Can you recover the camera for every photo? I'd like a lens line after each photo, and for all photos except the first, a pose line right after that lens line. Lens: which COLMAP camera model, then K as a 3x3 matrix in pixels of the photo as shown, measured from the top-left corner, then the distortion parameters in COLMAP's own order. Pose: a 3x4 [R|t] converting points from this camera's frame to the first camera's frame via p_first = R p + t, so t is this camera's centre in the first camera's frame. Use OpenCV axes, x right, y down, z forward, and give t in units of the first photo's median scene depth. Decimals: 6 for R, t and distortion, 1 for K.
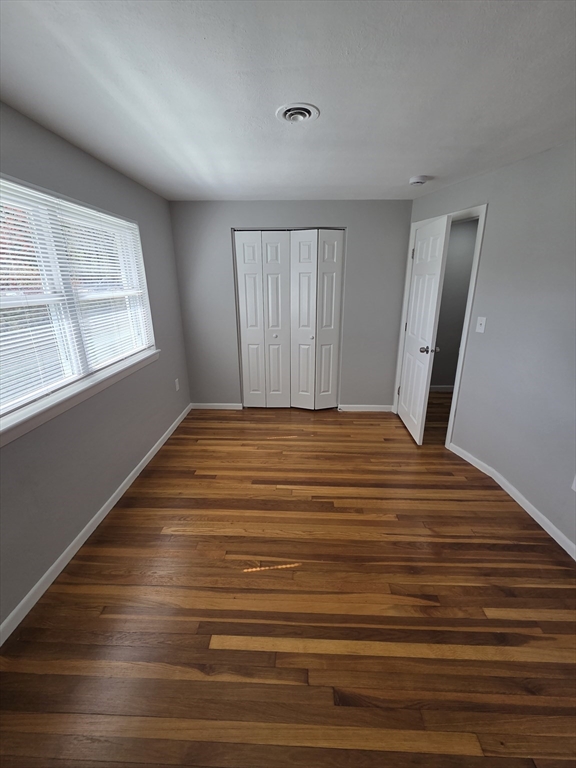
lens RADIAL K [[317.5, 0, 287.5], [0, 317.5, 377.2], [0, 0, 1]] dist [0.001509, -0.000073]
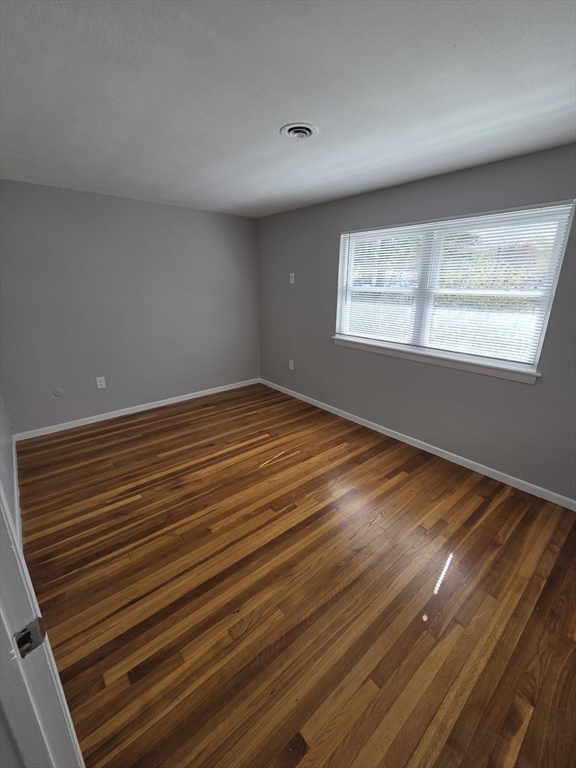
lens RADIAL K [[317.5, 0, 287.5], [0, 317.5, 377.2], [0, 0, 1]] dist [0.001509, -0.000073]
pose [[-0.748482, 0.193599, -0.634266, 0.690664], [-0.196938, 0.848398, 0.491361, -0.453598], [0.633238, 0.492686, -0.596884, 1.503000]]
